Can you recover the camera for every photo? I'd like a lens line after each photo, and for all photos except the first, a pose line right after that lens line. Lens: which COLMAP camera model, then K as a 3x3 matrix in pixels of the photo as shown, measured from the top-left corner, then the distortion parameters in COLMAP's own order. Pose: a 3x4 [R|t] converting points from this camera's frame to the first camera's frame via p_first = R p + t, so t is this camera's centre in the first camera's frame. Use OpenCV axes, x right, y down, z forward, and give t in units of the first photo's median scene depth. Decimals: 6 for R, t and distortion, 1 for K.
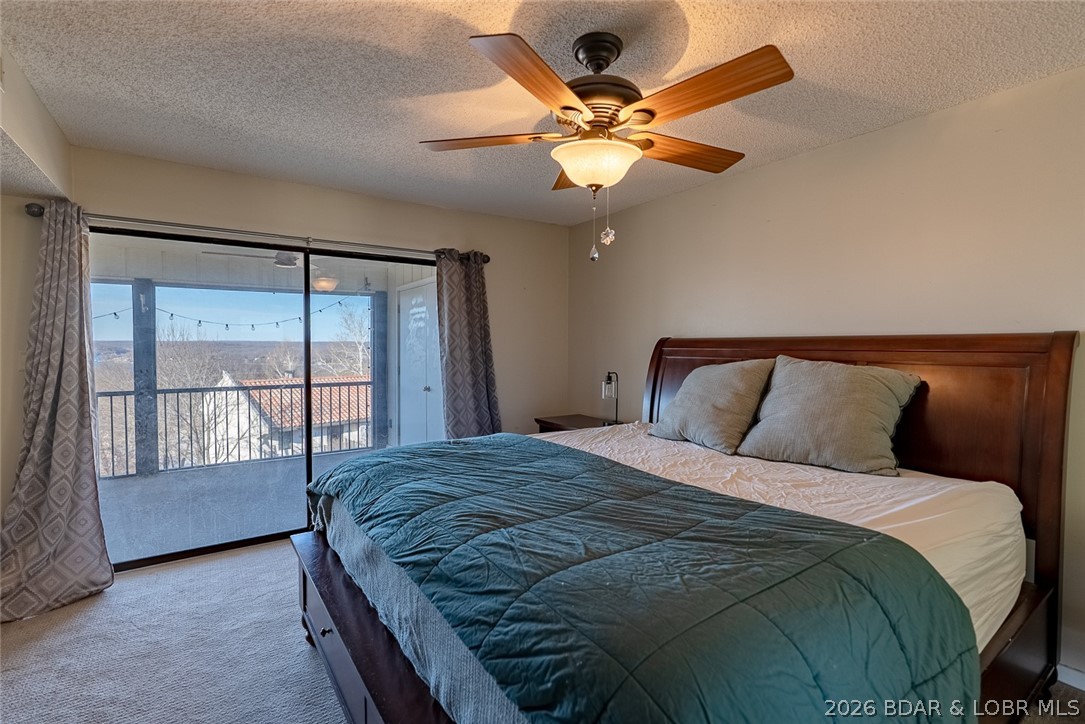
lens RADIAL K [[494.4, 0, 545.1], [0, 494.4, 361.0], [0, 0, 1]] dist [-0.023919, 0.011932]
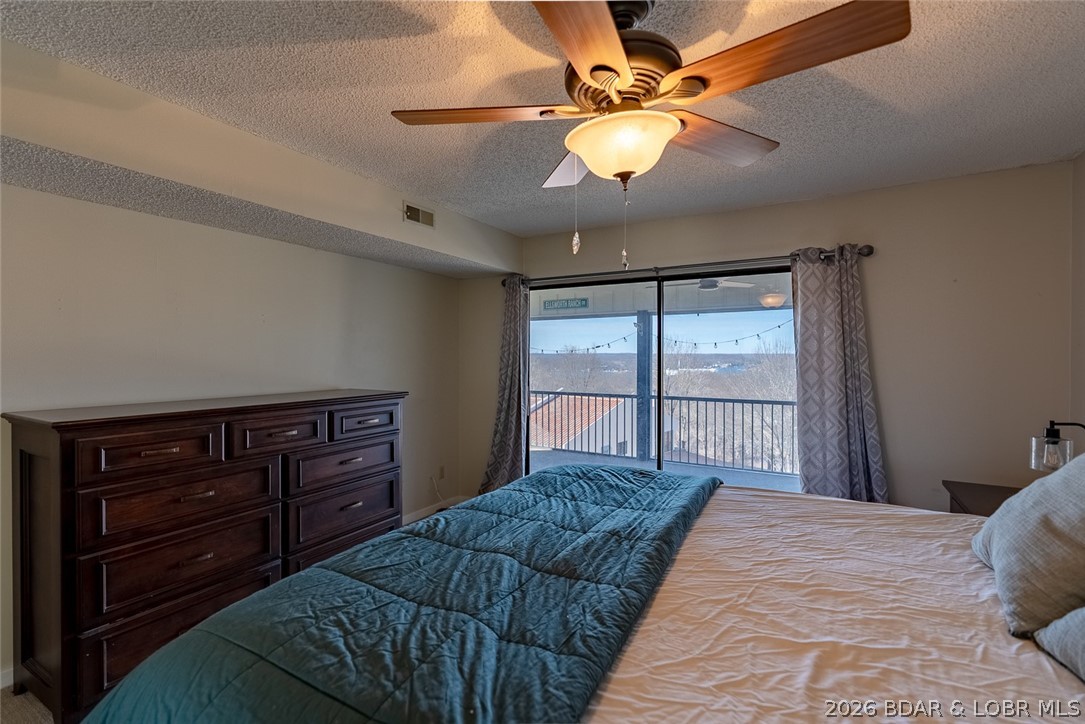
lens RADIAL K [[494.4, 0, 543.5], [0, 494.4, 366.2], [0, 0, 1]] dist [-0.023919, 0.011932]
pose [[0.425541, 0.017054, -0.904778, 0.413220], [-0.030495, 0.999525, 0.004497, -0.025713], [0.904425, 0.025677, 0.425859, 0.301577]]
